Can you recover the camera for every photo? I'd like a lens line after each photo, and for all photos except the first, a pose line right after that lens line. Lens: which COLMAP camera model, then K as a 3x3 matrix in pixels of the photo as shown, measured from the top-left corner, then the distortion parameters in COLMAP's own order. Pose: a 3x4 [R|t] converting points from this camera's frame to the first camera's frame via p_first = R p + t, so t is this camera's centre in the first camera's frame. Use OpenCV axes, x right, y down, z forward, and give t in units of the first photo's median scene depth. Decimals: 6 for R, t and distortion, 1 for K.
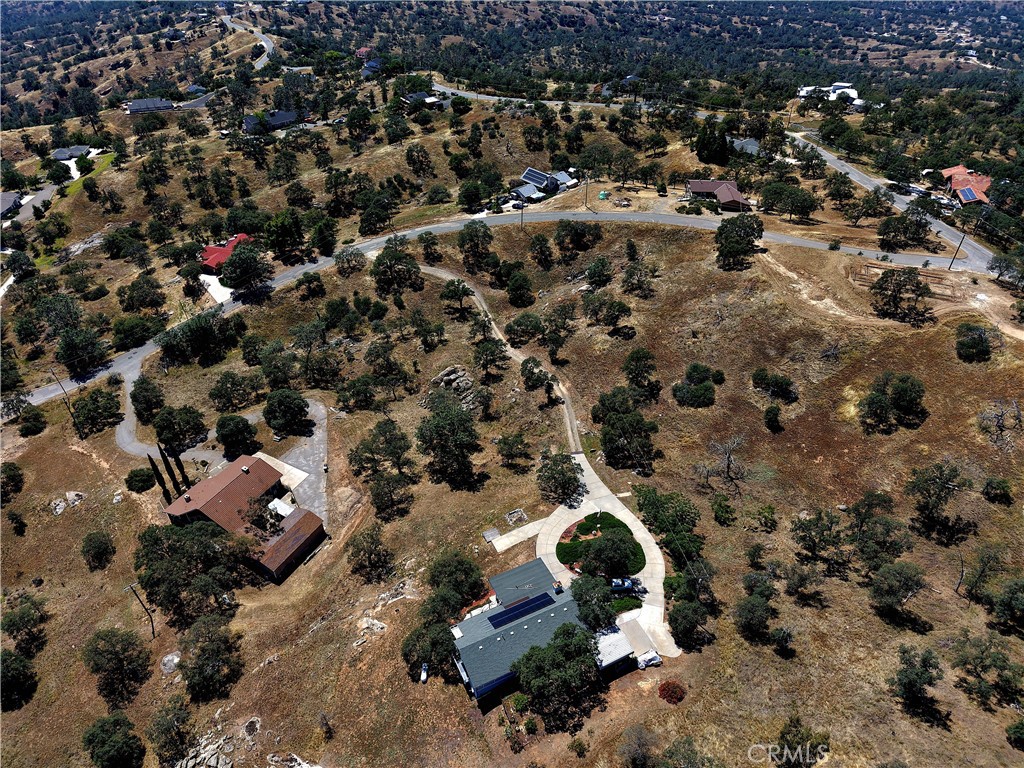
lens RADIAL K [[678.3, 0, 512.0], [0, 678.3, 384.0], [0, 0, 1]] dist [0.044757, -0.043172]
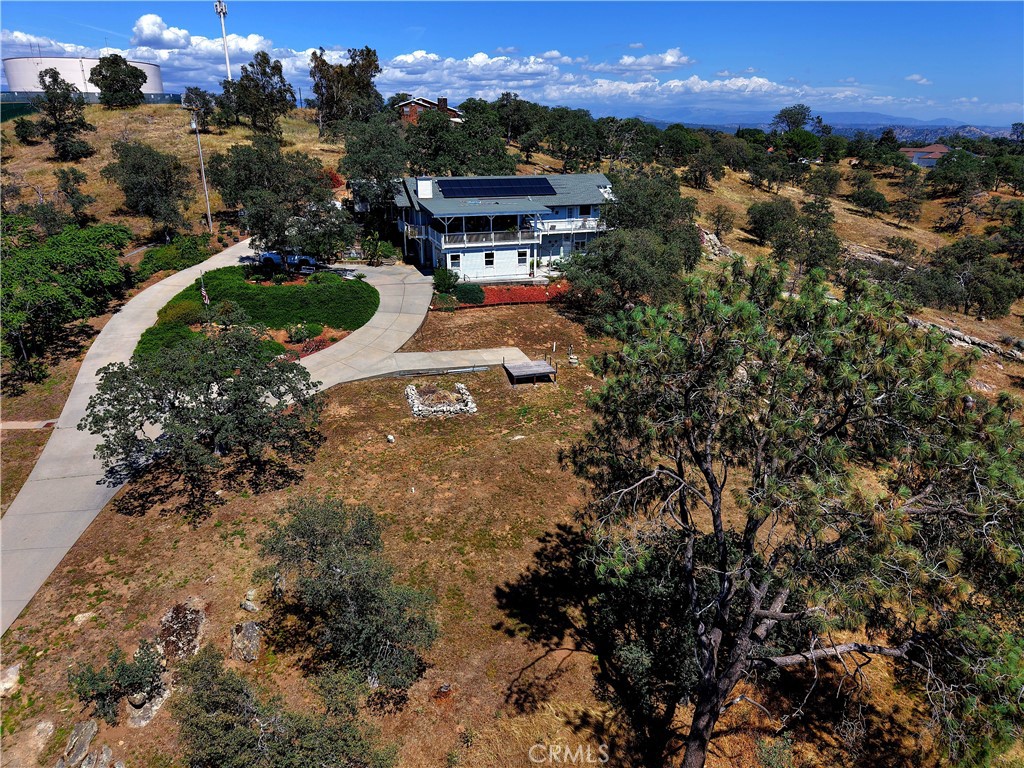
lens RADIAL K [[678.3, 0, 512.0], [0, 678.3, 384.0], [0, 0, 1]] dist [0.044757, -0.043172]
pose [[-0.991109, -0.048228, 0.124003, -0.070299], [0.082181, 0.511058, 0.855609, -0.070194], [-0.104637, 0.858192, -0.502551, 1.293413]]
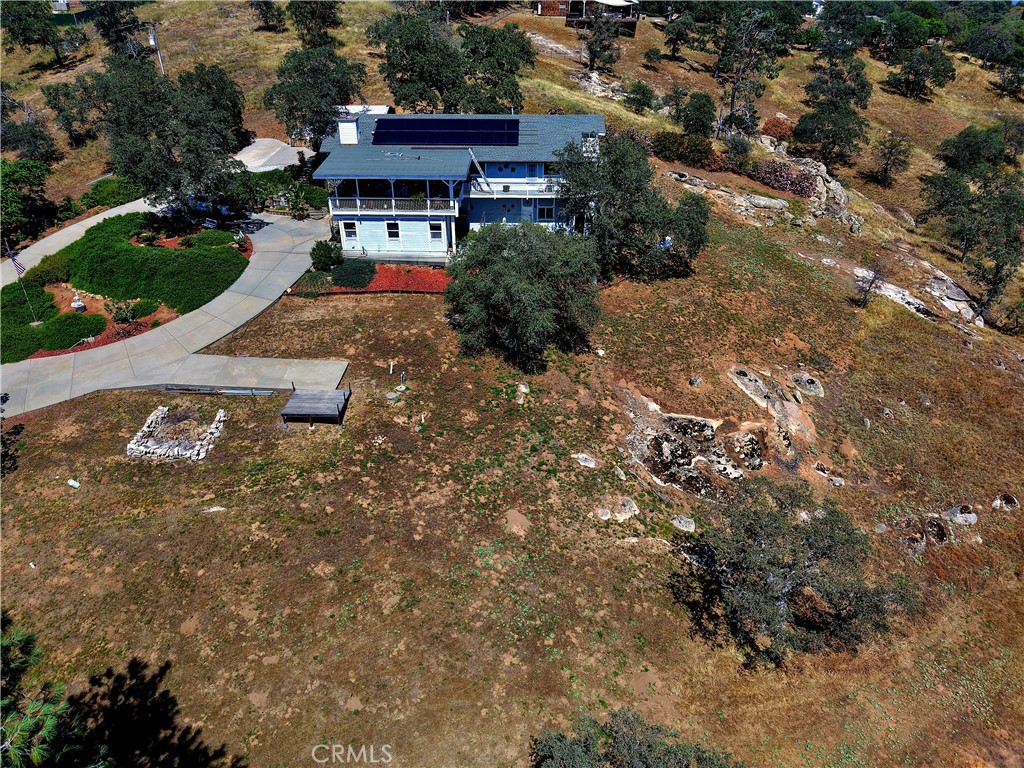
lens RADIAL K [[678.3, 0, 512.0], [0, 678.3, 384.0], [0, 0, 1]] dist [0.044757, -0.043172]
pose [[-0.887652, -0.229678, 0.399152, -0.225960], [0.290462, 0.393368, 0.872292, 0.005775], [-0.357360, 0.890230, -0.282461, 1.145223]]
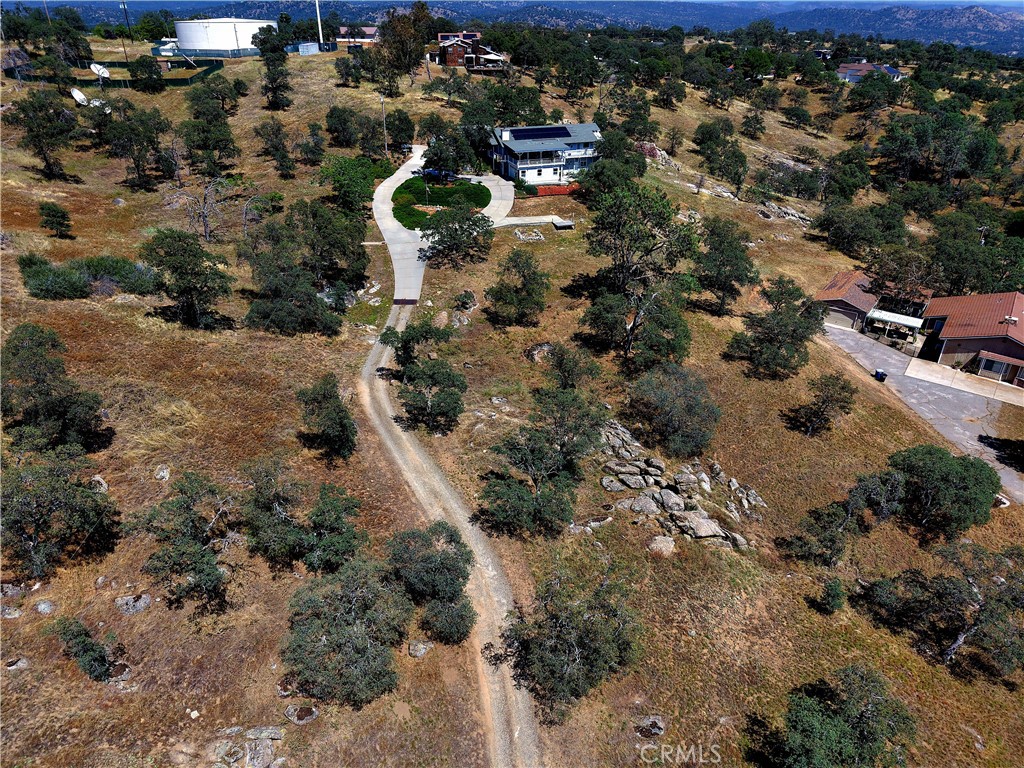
lens RADIAL K [[678.3, 0, 512.0], [0, 678.3, 384.0], [0, 0, 1]] dist [0.044757, -0.043172]
pose [[-0.993591, -0.056270, 0.098039, -0.064311], [0.069364, 0.381311, 0.921841, -0.487669], [-0.089255, 0.922733, -0.374964, 1.623132]]
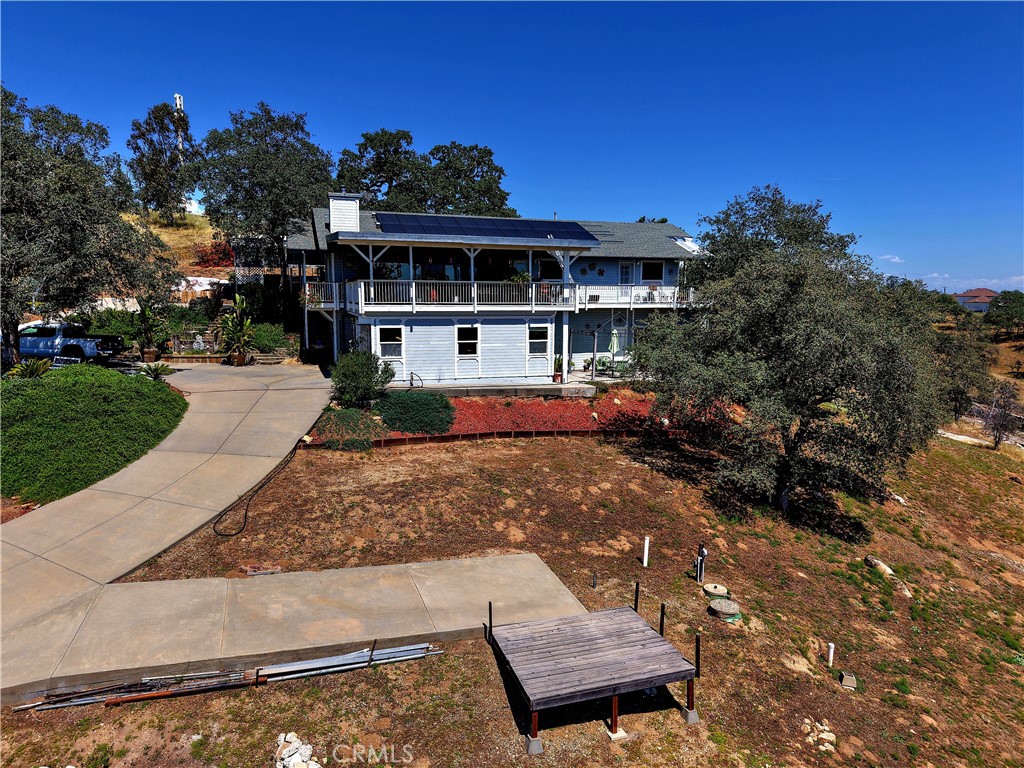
lens RADIAL K [[678.3, 0, 512.0], [0, 678.3, 384.0], [0, 0, 1]] dist [0.044757, -0.043172]
pose [[-0.991028, -0.018371, 0.132384, -0.035021], [0.082131, 0.697712, 0.711655, 0.145022], [-0.105440, 0.716143, -0.689944, 1.140808]]
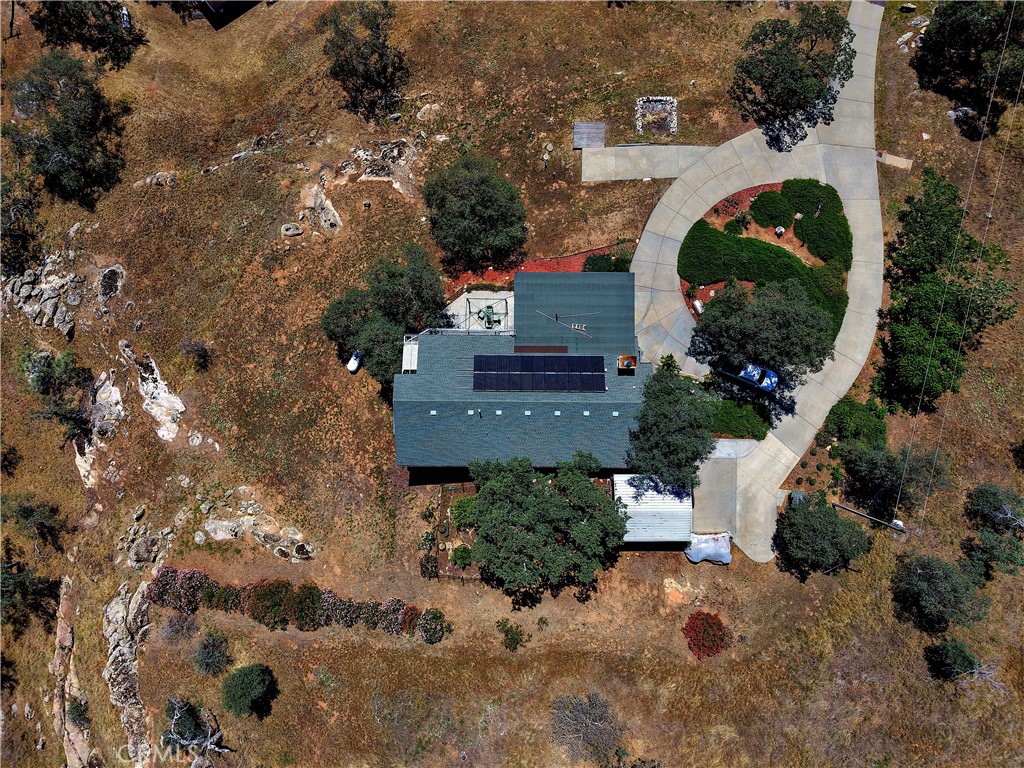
lens RADIAL K [[702.9, 0, 512.0], [0, 702.9, 384.0], [0, 0, 1]] dist [0.006453, -0.006468]
pose [[0.895249, 0.445567, 0.000695, -0.000900], [-0.281086, 0.563557, 0.776784, -0.057819], [0.345717, -0.695611, 0.629766, 0.594640]]
